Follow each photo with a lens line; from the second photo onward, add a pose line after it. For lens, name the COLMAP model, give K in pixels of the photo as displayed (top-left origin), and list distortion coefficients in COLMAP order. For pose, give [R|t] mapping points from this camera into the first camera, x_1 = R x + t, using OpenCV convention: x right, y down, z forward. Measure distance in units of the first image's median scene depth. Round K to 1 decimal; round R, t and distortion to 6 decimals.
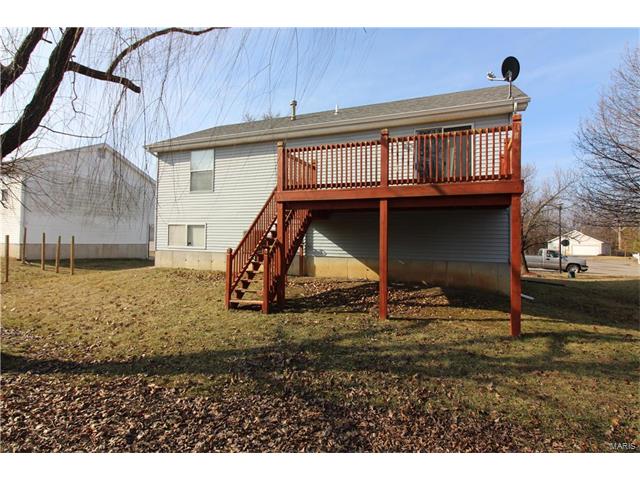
lens RADIAL K [[350.7, 0, 320.0], [0, 350.7, 240.0], [0, 0, 1]] dist [0.000595, 0.000046]
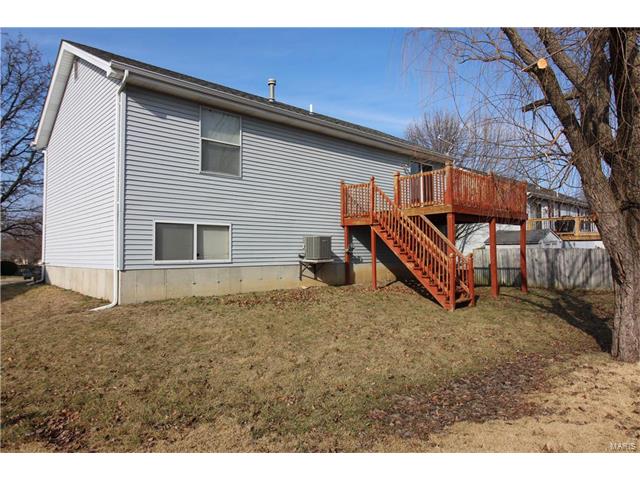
lens RADIAL K [[423.5, 0, 320.0], [0, 423.5, 240.0], [0, 0, 1]] dist [-0.000965, -0.000216]
pose [[0.383494, 0.007695, 0.923511, -0.998124], [0.014680, 0.999788, -0.014426, -0.002481], [-0.923427, 0.019089, 0.383300, 0.533217]]
